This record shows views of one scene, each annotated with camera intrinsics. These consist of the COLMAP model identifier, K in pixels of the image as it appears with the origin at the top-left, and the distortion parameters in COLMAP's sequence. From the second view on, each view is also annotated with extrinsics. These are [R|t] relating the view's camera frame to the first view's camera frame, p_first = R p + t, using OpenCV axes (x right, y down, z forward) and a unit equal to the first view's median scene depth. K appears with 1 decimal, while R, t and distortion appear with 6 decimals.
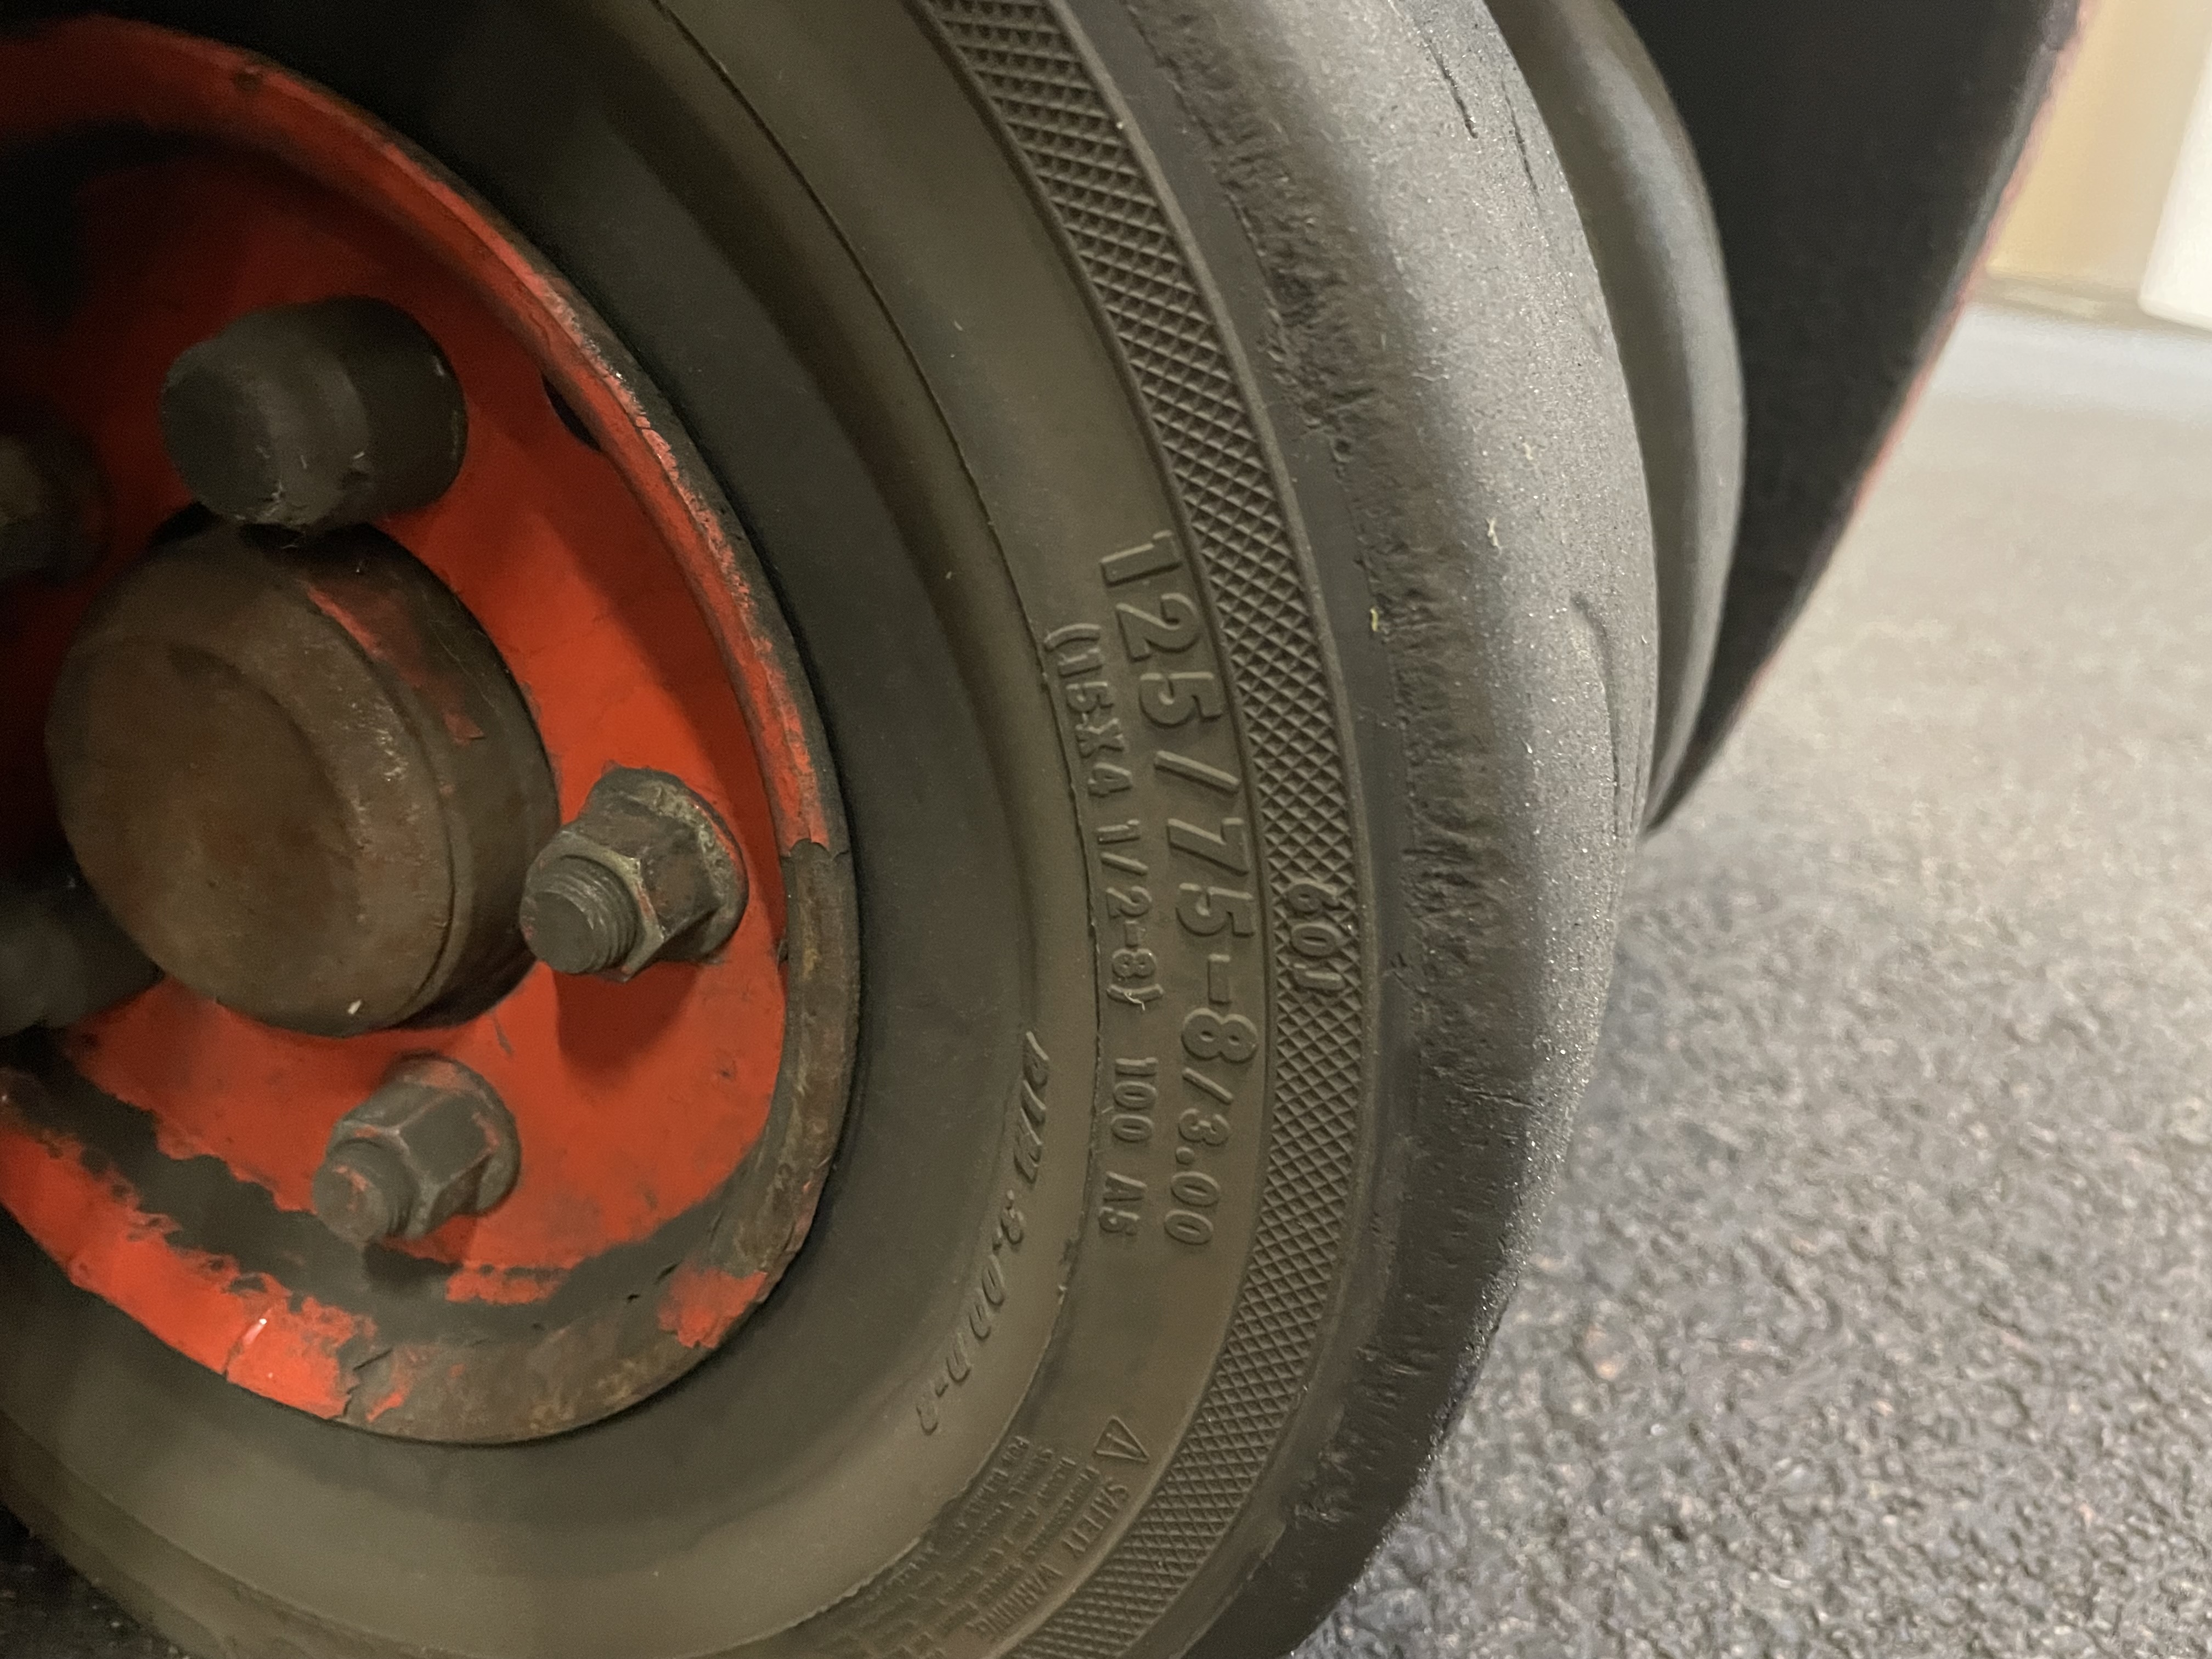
lens RADIAL K [[1710.1, 0, 1106.0], [0, 1710.1, 829.5], [0, 0, 1]] dist [0.065047, -0.121679]
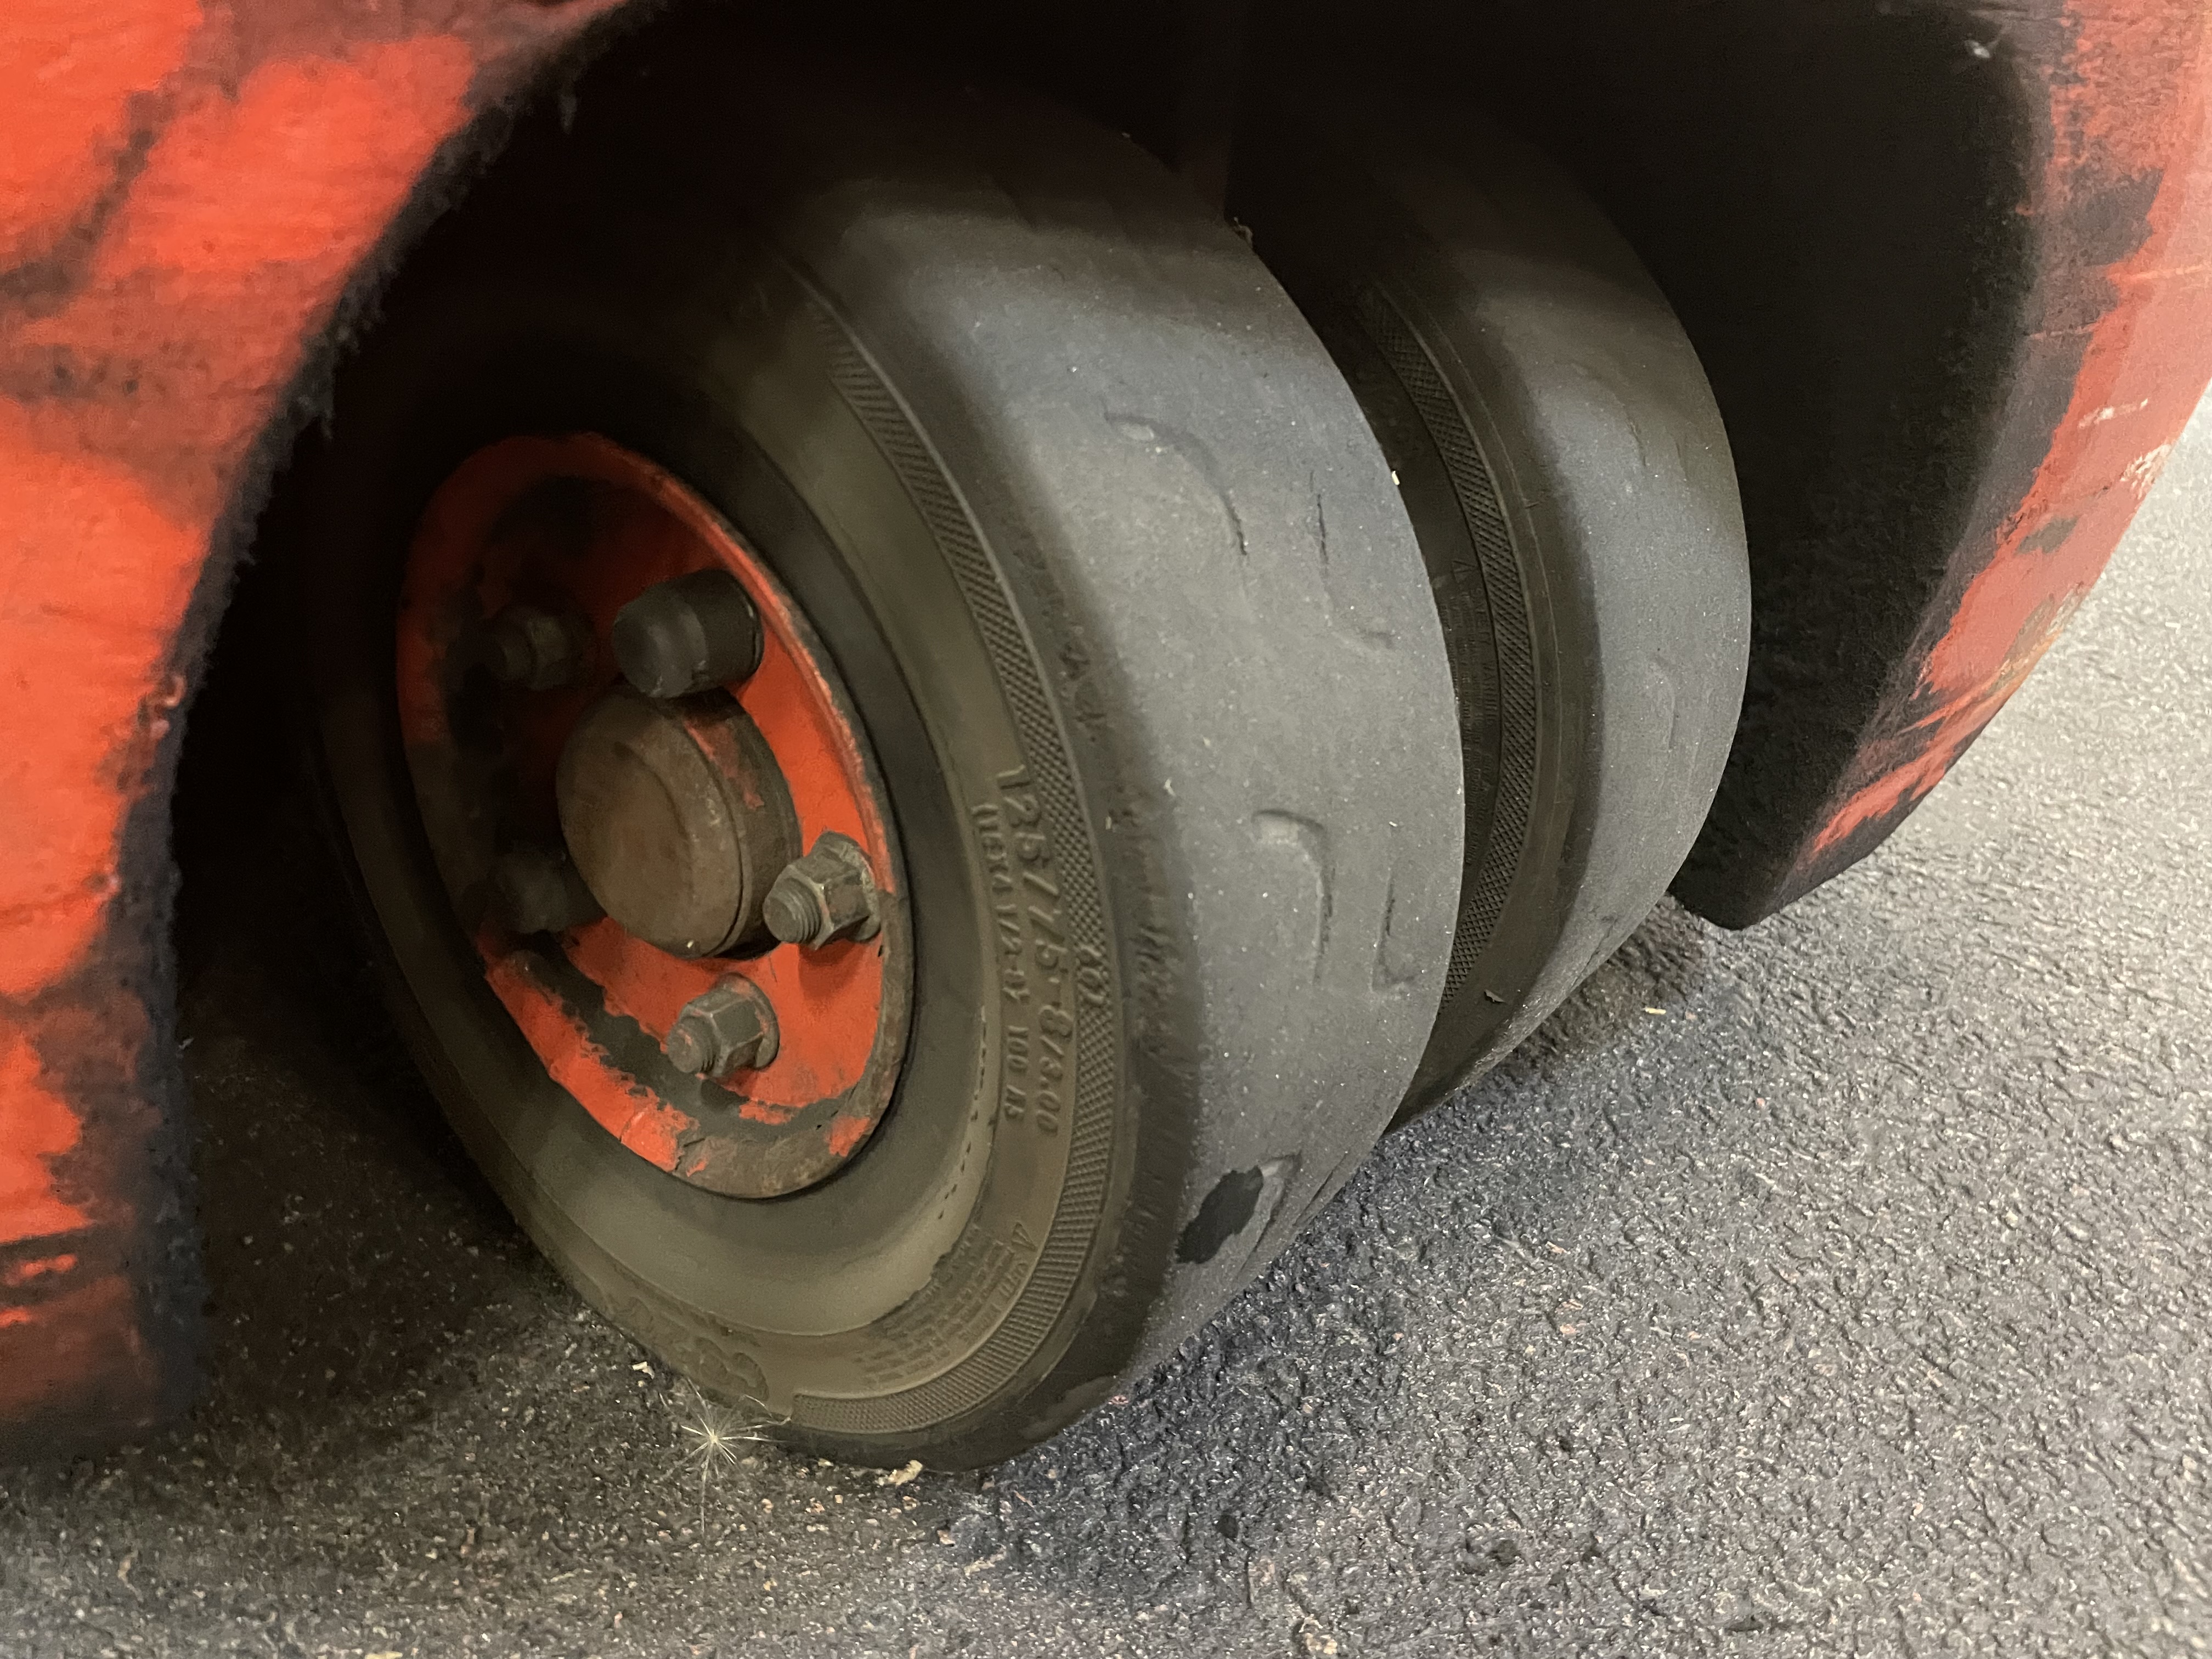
lens RADIAL K [[1674.4, 0, 1075.2], [0, 1674.4, 871.1], [0, 0, 1]] dist [0.085454, -0.137789]
pose [[0.950700, 0.114837, -0.288064, 0.486132], [-0.103978, 0.993179, 0.052772, -0.117289], [0.292160, -0.020218, 0.956156, -0.622486]]
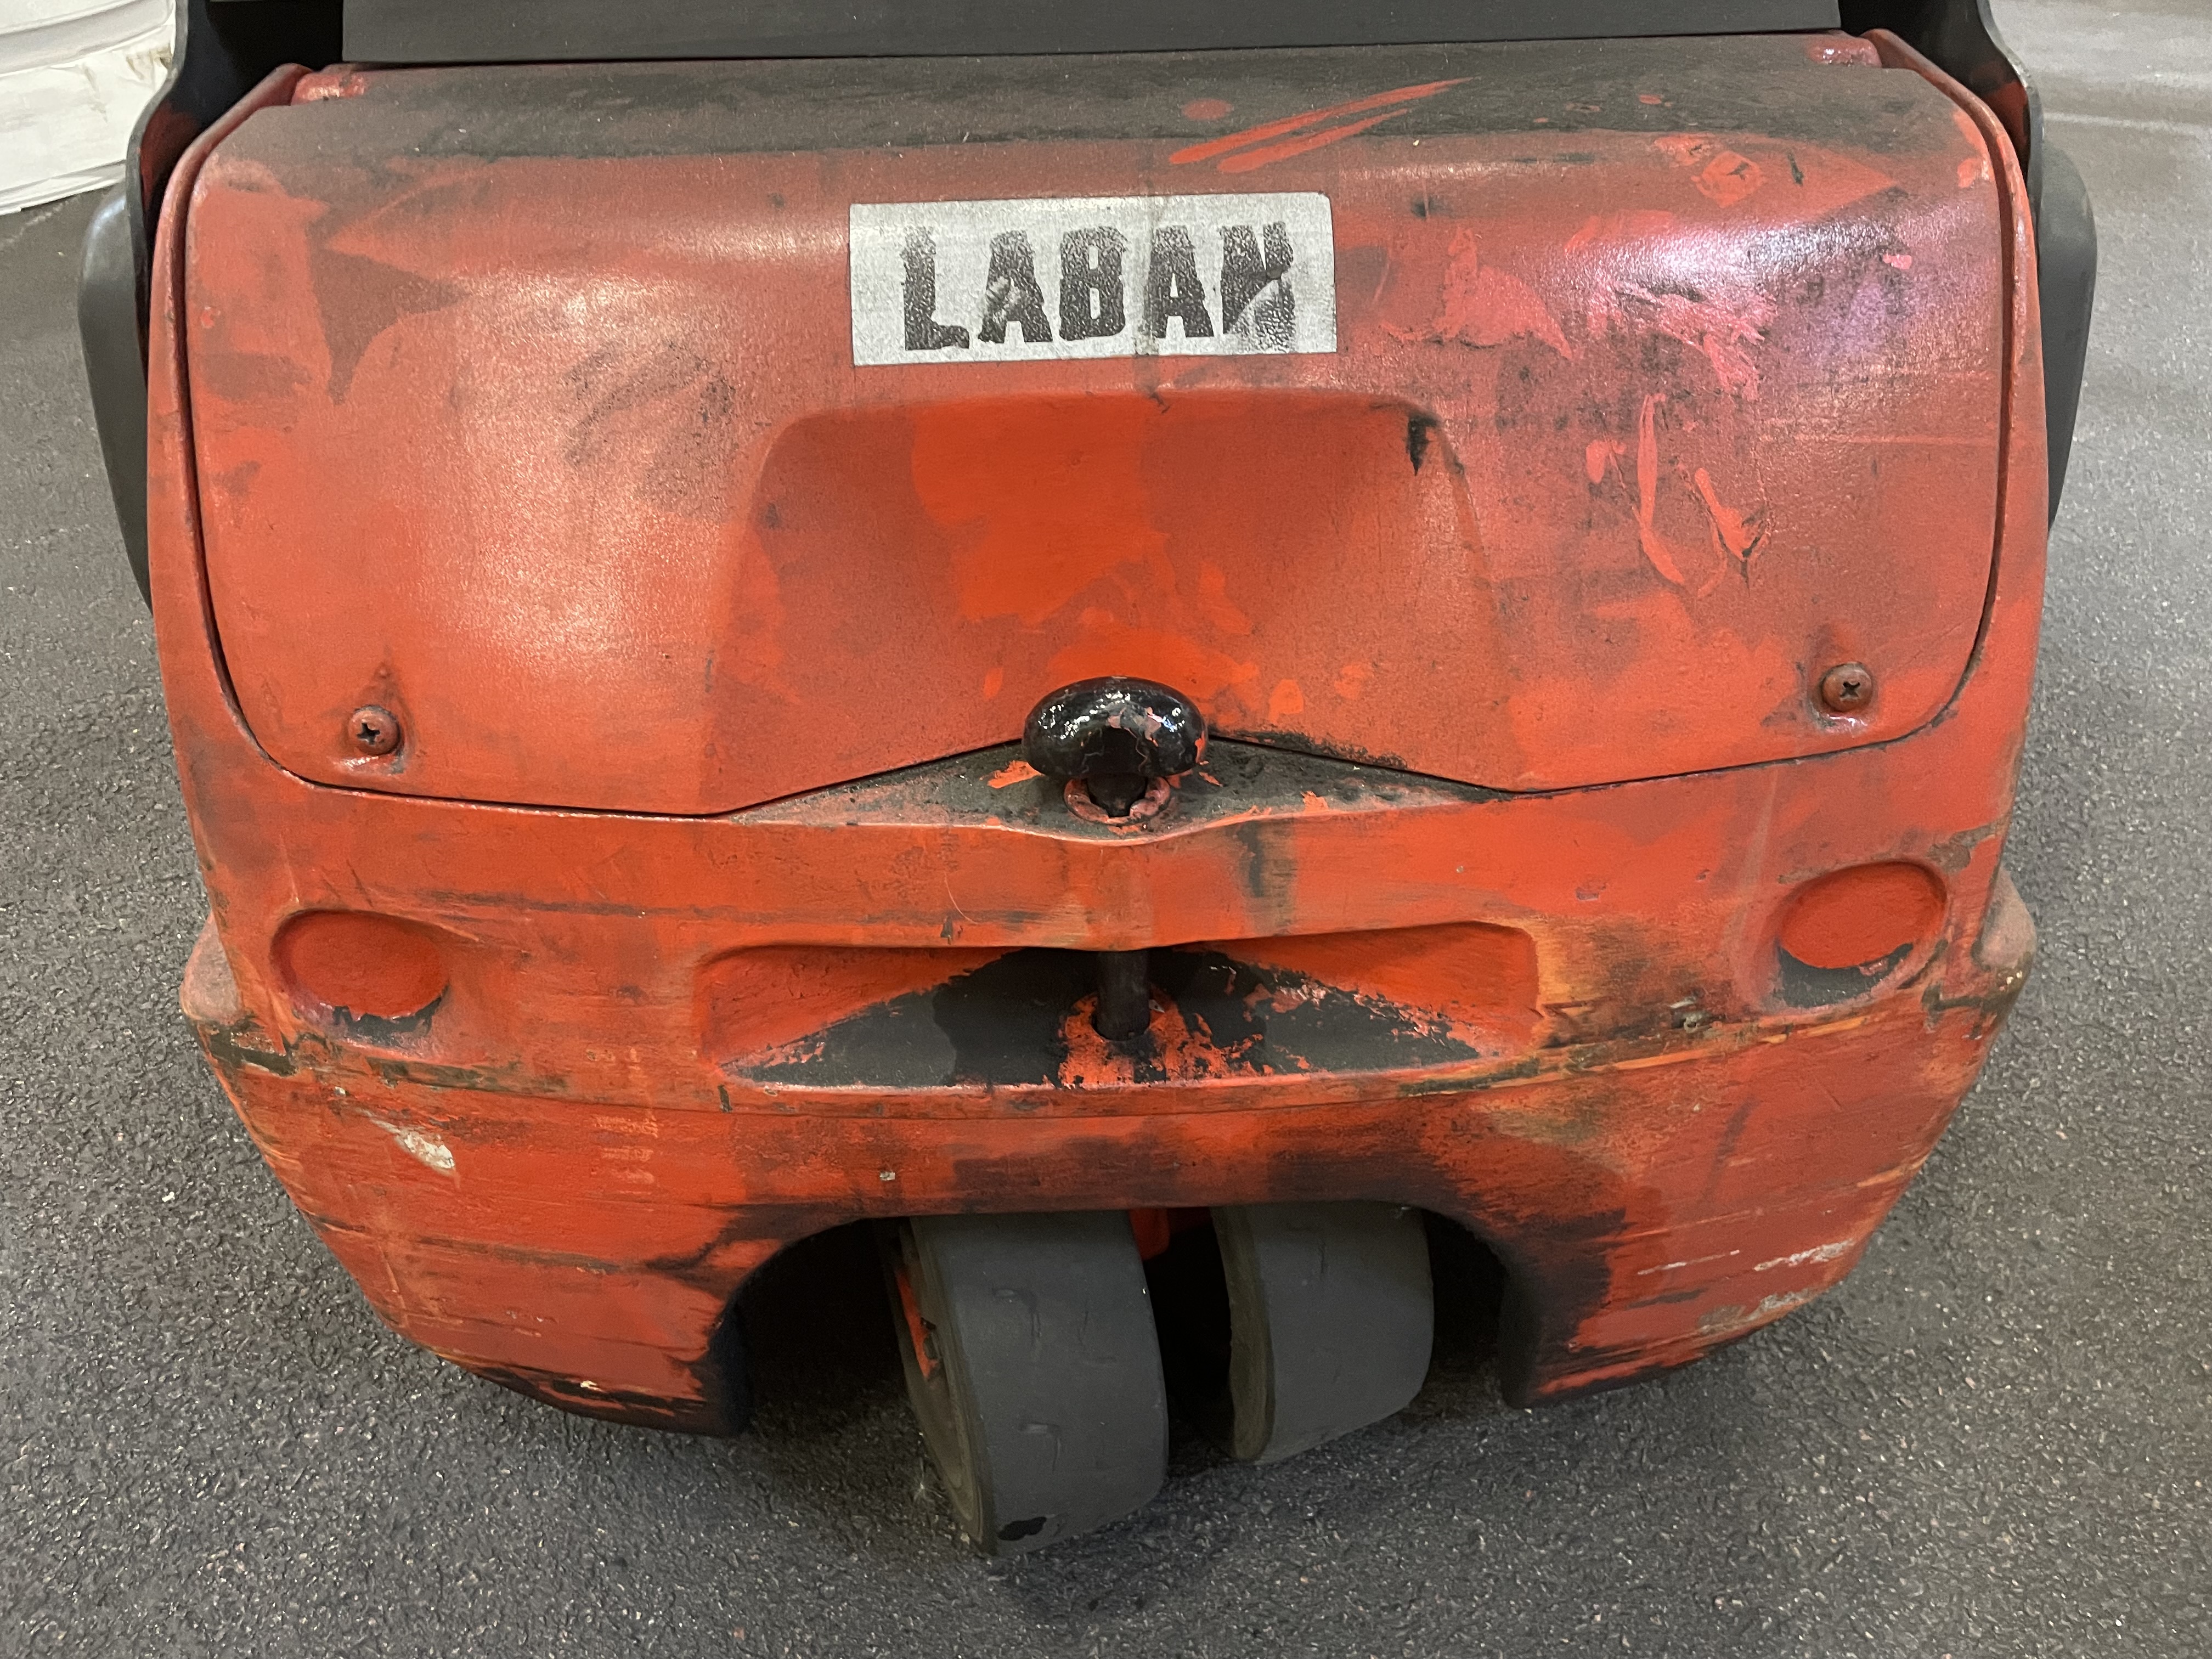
lens RADIAL K [[1671.5, 0, 1106.0], [0, 1671.5, 829.5], [0, 0, 1]] dist [0.095673, -0.132624]
pose [[0.670573, 0.362278, -0.647368, 2.568259], [-0.230249, 0.931192, 0.282608, -2.751115], [0.705207, -0.040454, 0.707847, -2.011907]]
